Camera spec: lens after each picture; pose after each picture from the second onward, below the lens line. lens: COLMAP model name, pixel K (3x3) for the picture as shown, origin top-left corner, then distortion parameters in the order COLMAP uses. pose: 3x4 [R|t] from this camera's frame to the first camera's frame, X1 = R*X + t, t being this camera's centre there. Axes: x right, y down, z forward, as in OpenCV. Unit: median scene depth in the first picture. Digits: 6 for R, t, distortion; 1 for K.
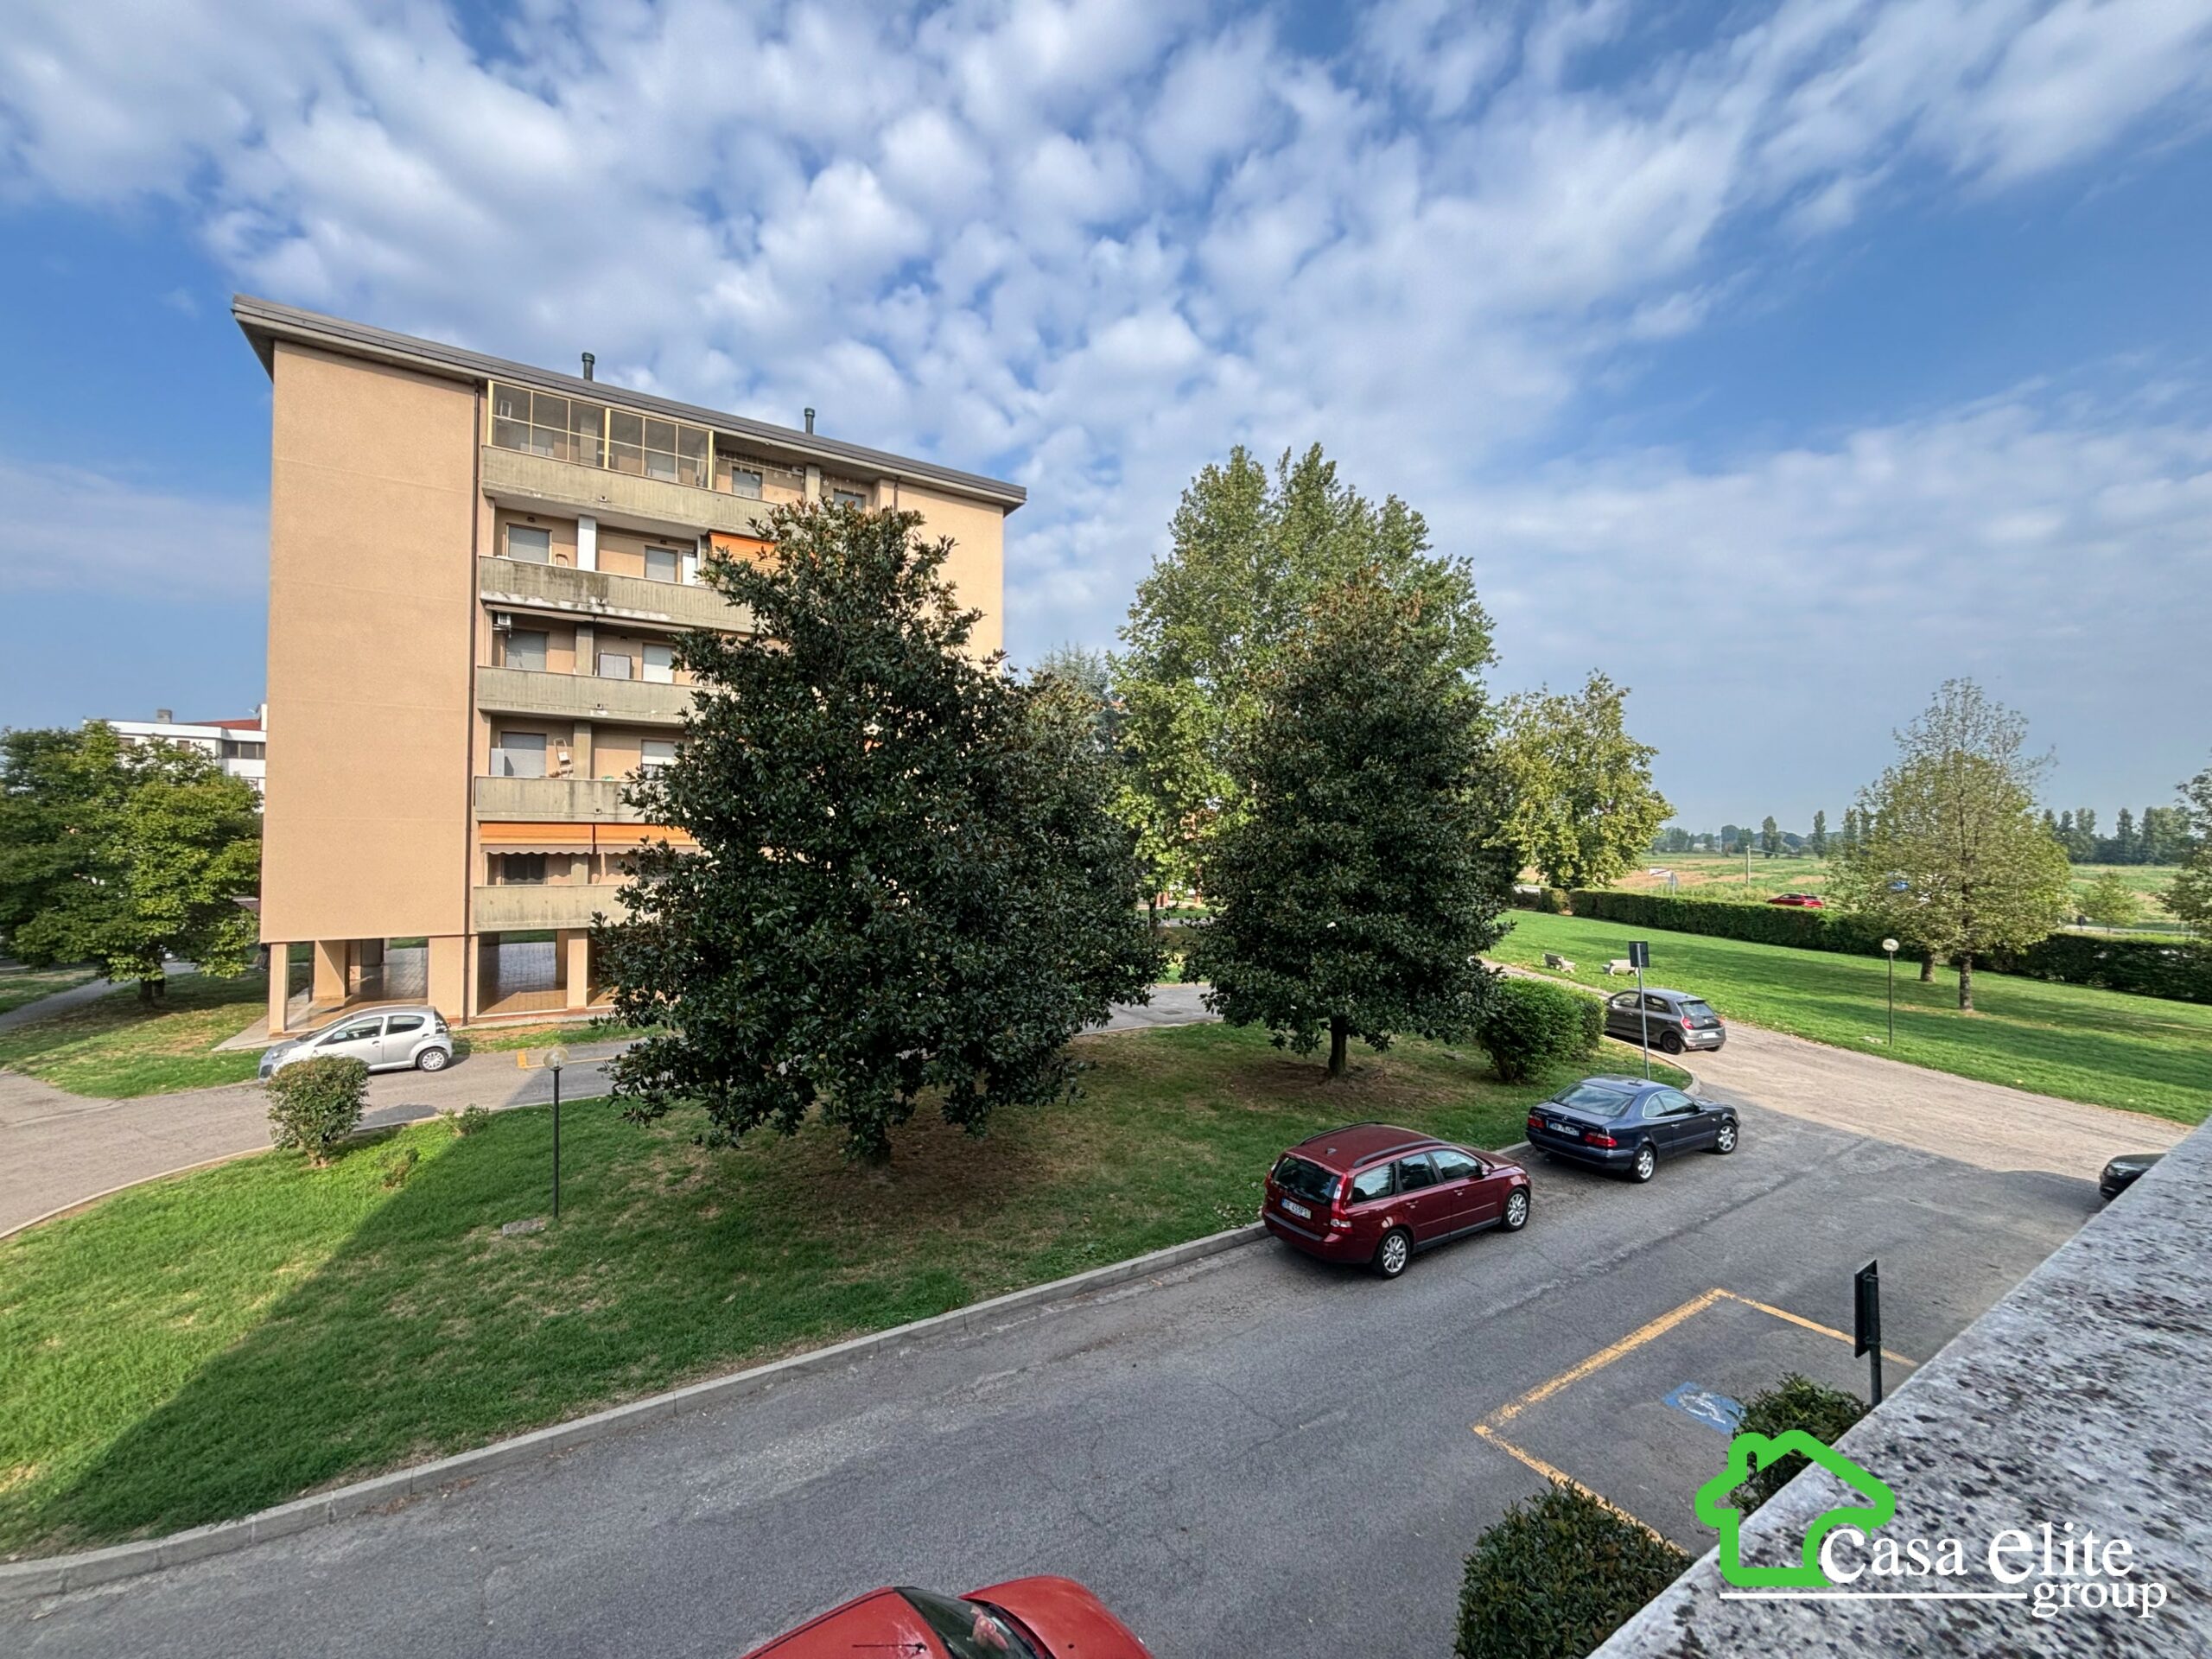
lens RADIAL K [[894.1, 0, 1099.7], [0, 894.1, 823.8], [0, 0, 1]] dist [0.002506, 0.000419]
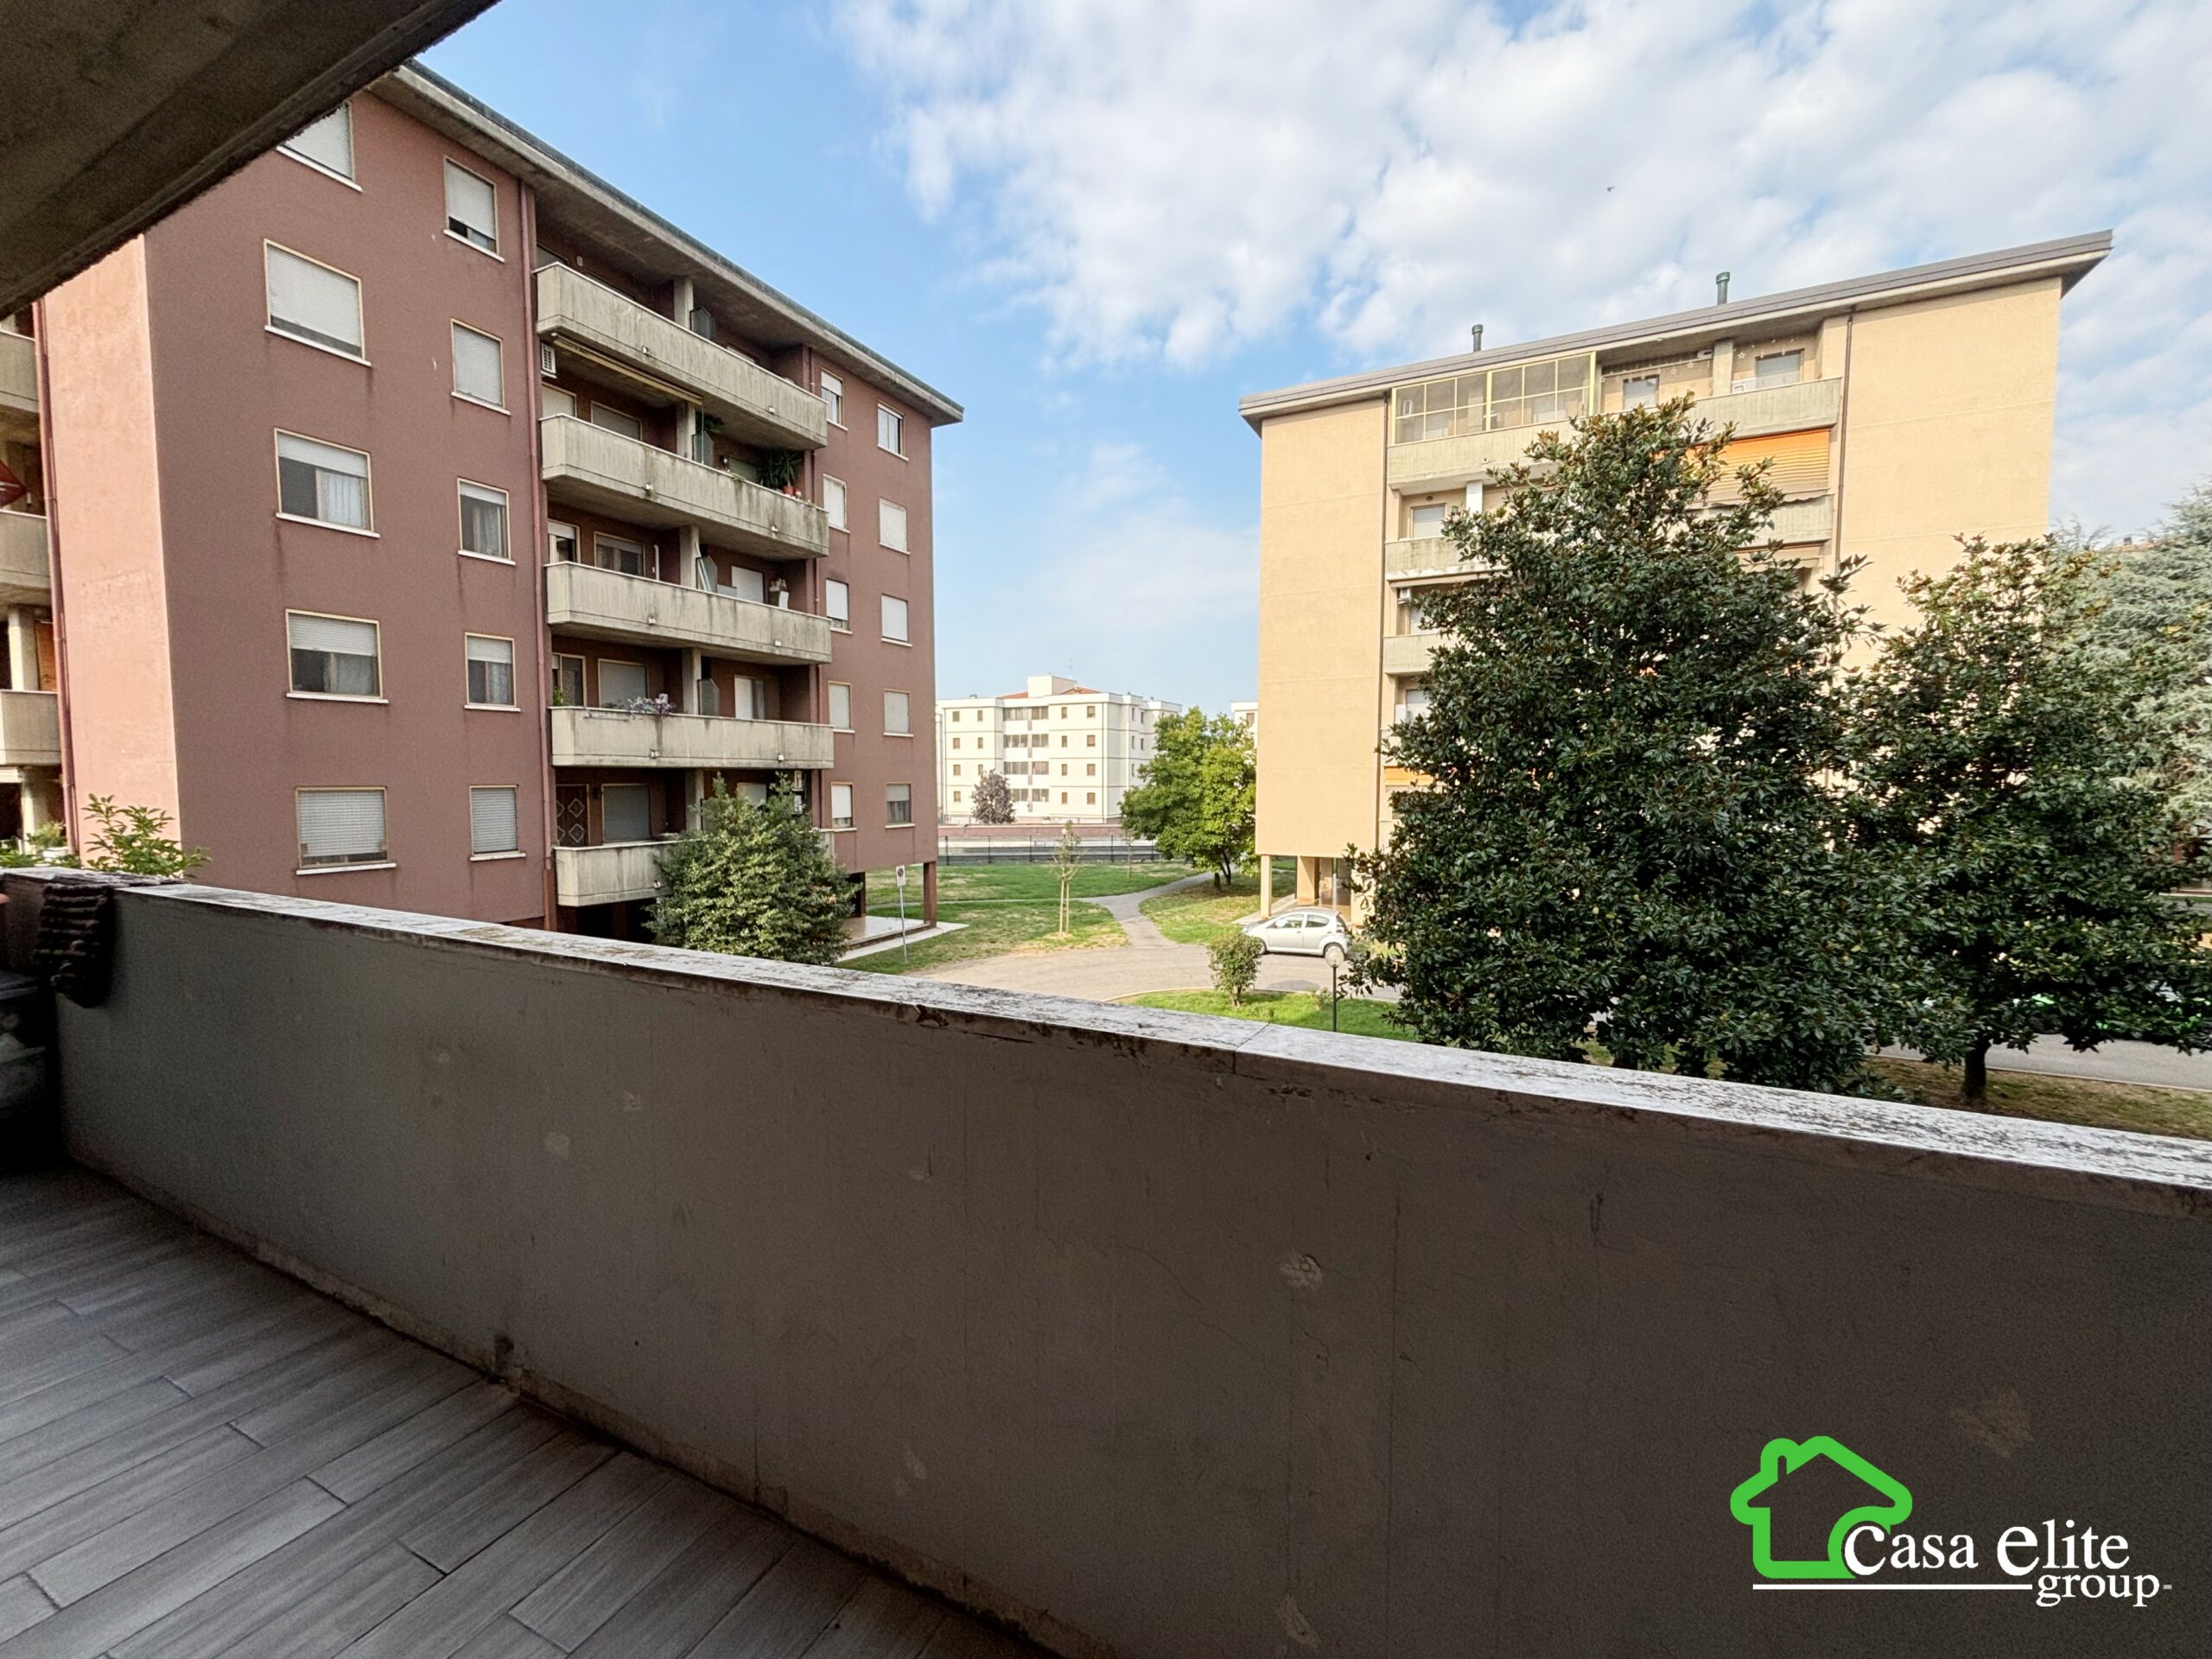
lens RADIAL K [[894.8, 0, 1102.3], [0, 894.8, 832.7], [0, 0, 1]] dist [-0.001460, 0.000199]
pose [[0.523532, 0.046965, -0.850711, 0.139515], [0.018690, 0.997606, 0.066577, -0.001601], [0.851801, -0.050755, 0.521401, 0.039232]]
